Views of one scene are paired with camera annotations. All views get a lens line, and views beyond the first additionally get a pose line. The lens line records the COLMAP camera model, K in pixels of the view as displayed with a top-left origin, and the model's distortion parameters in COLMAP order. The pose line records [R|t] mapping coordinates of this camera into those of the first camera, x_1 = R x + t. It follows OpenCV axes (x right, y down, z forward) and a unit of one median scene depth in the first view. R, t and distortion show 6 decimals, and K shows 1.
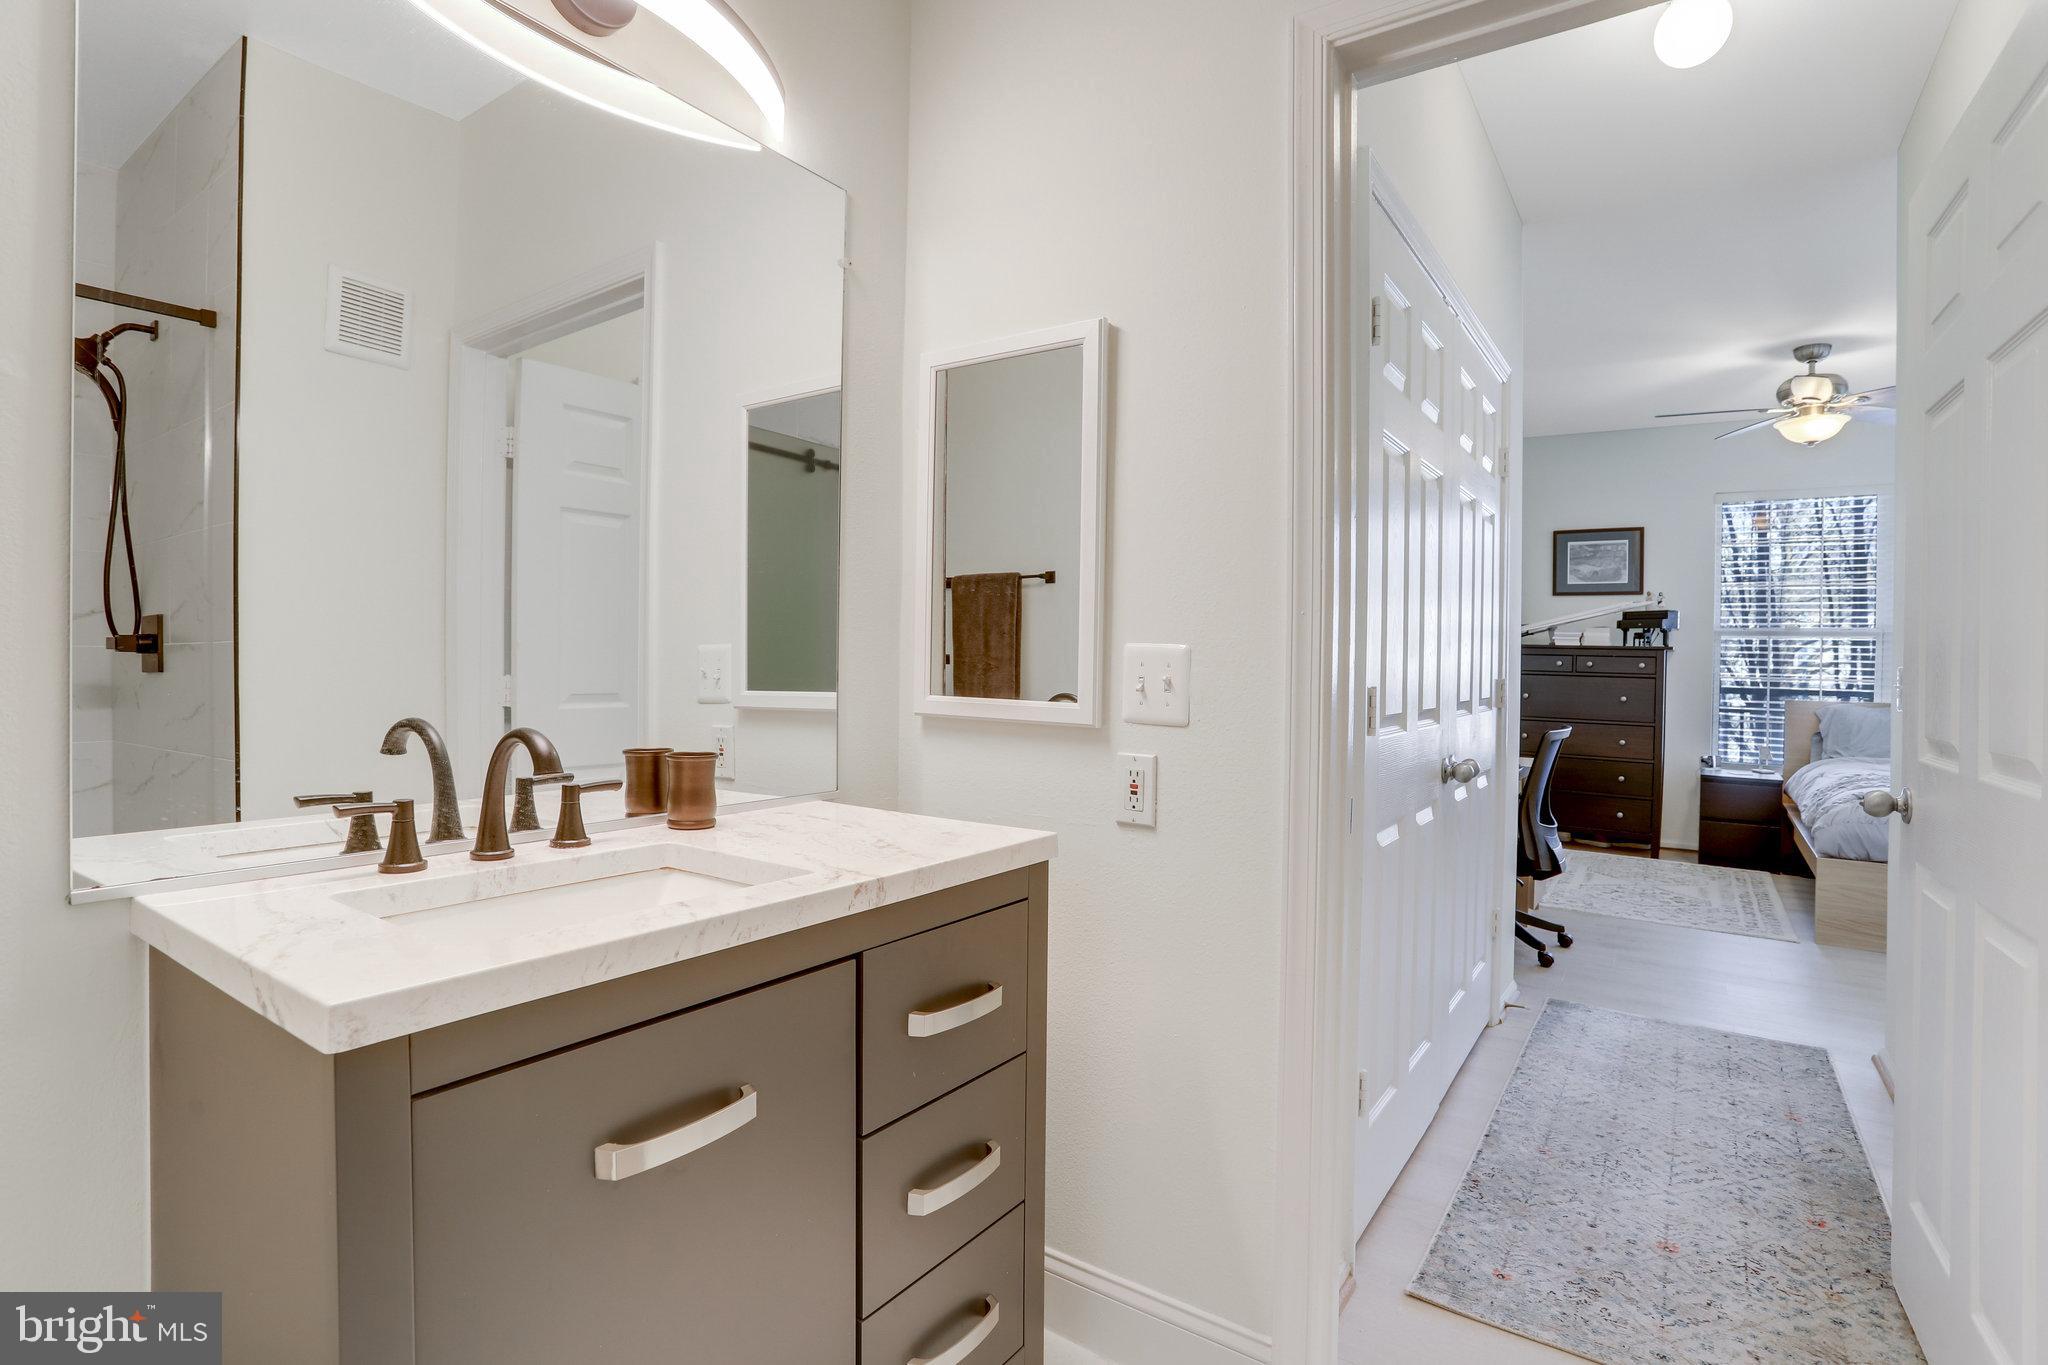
lens RADIAL K [[991.3, 0, 1018.8], [0, 991.3, 657.8], [0, 0, 1]] dist [-0.049137, -0.000042]
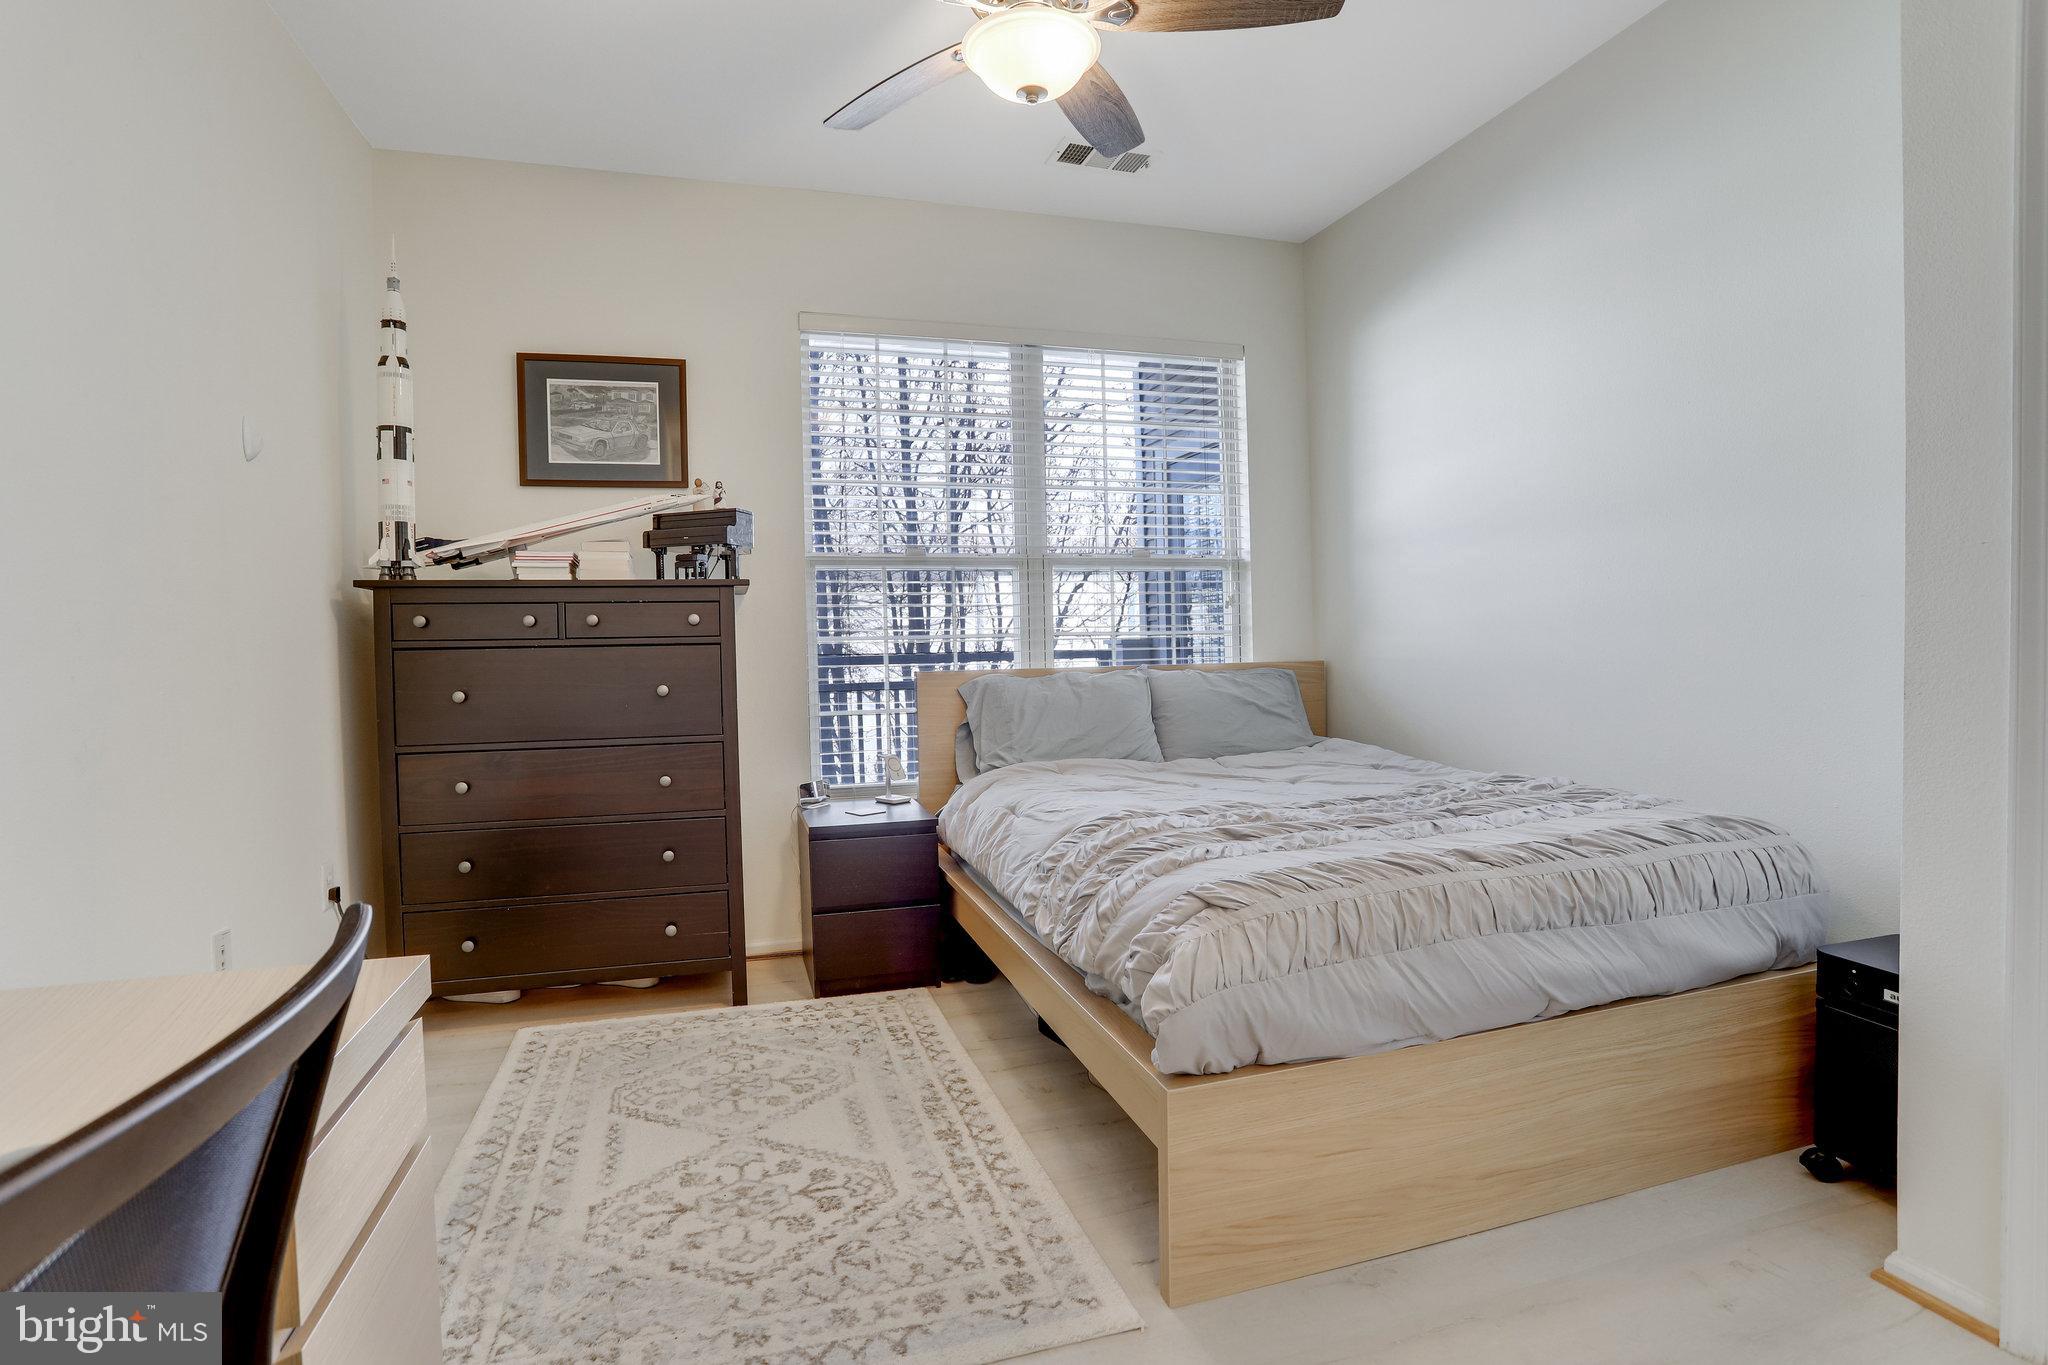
lens RADIAL K [[1064.9, 0, 1027.4], [0, 1064.9, 672.9], [0, 0, 1]] dist [-0.078884, 0.047229]
pose [[0.625443, -0.057368, 0.778158, 0.324843], [0.030564, 0.998329, 0.049034, 0.013788], [-0.779671, -0.006884, 0.626151, 0.525708]]
